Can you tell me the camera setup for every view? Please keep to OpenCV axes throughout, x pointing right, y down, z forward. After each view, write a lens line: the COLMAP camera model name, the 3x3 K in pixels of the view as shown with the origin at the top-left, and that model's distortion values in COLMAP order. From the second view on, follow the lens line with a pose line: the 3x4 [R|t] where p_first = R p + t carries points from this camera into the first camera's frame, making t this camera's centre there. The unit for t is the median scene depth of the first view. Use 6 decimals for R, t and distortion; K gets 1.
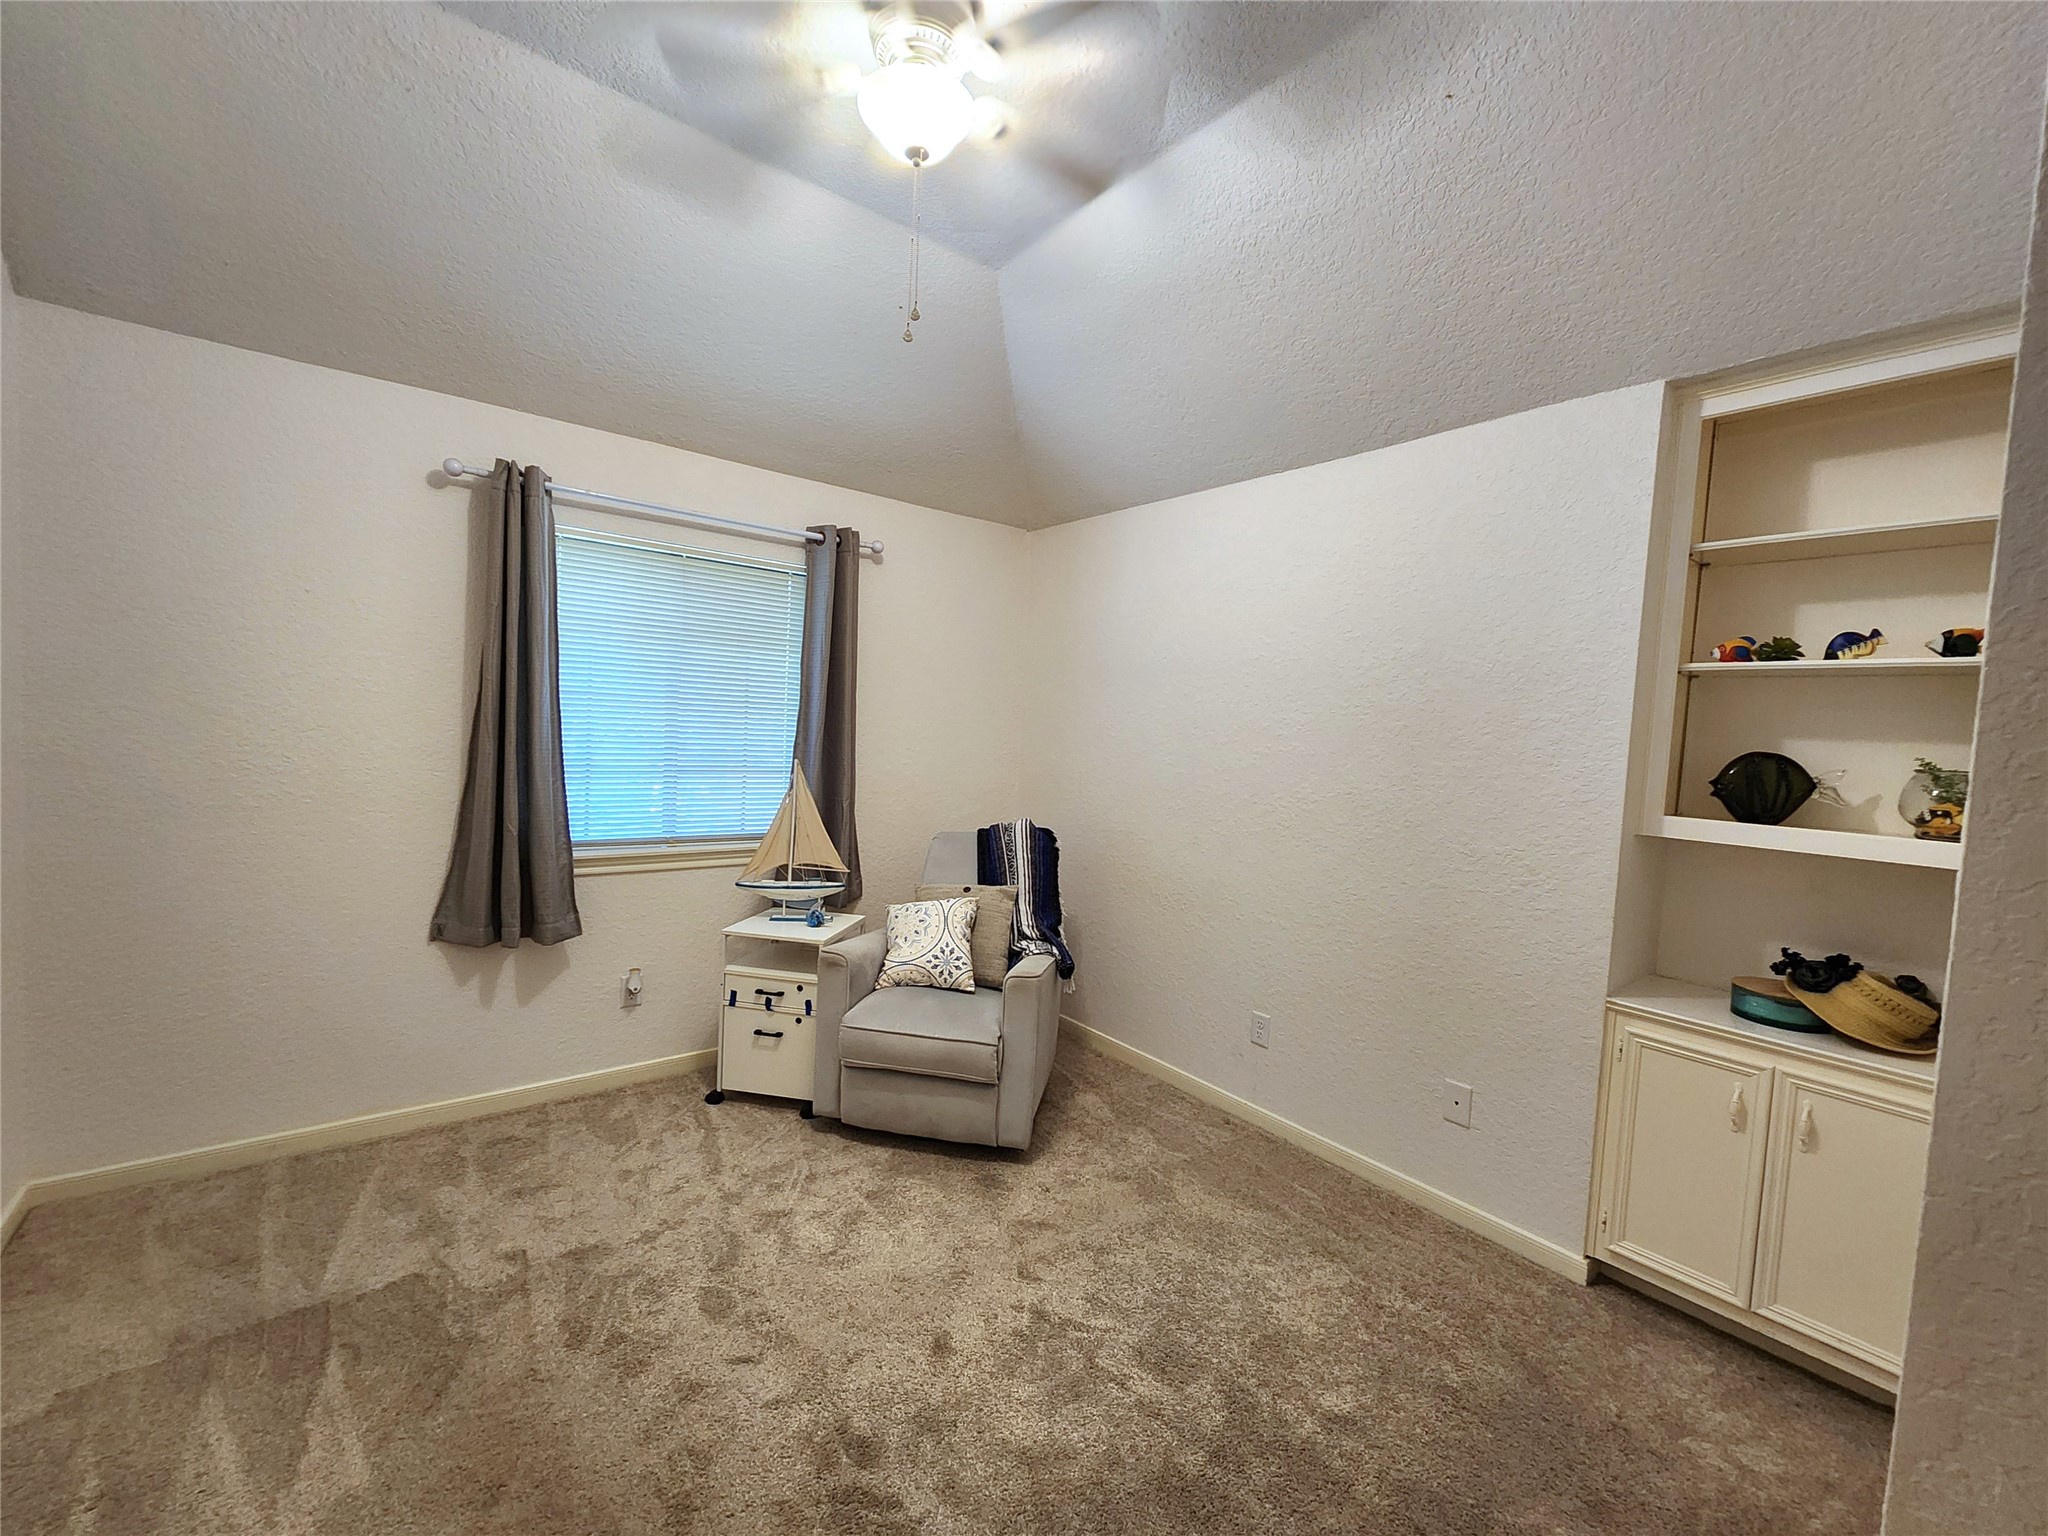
lens RADIAL K [[836.0, 0, 1030.6], [0, 836.0, 771.6], [0, 0, 1]] dist [0.000770, -0.000863]
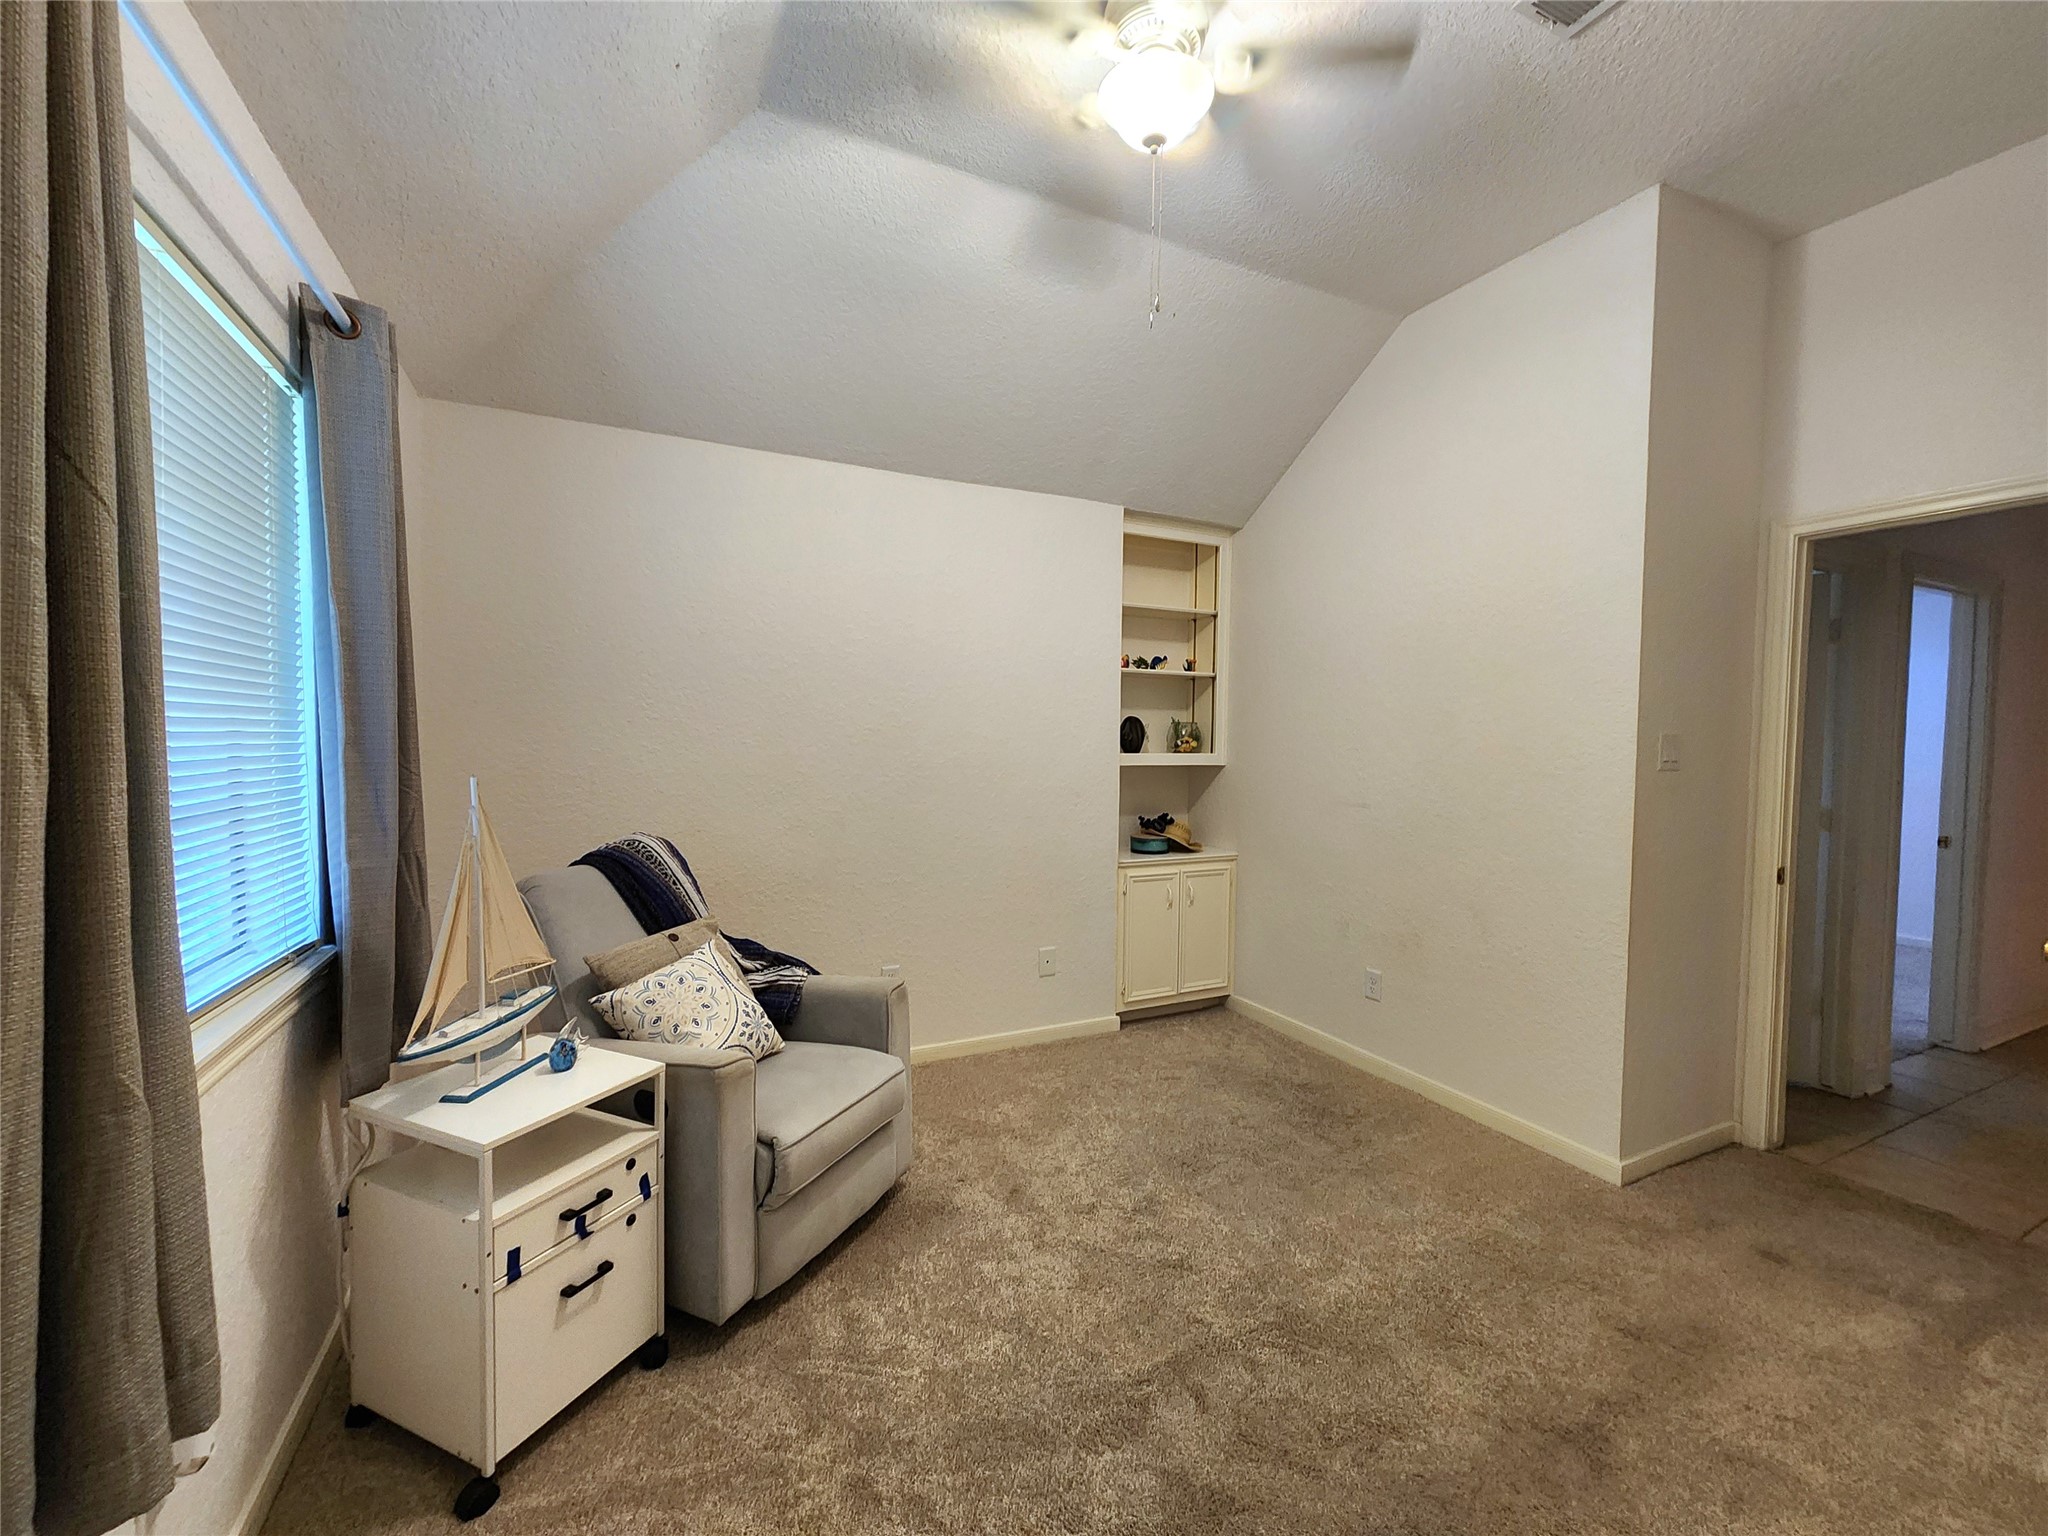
lens RADIAL K [[836.0, 0, 1031.6], [0, 836.0, 773.4], [0, 0, 1]] dist [0.000770, -0.000863]
pose [[0.218030, -0.091376, 0.971655, -1.004824], [0.051085, 0.995311, 0.082137, -0.060475], [-0.974604, 0.031728, 0.221675, 0.784083]]
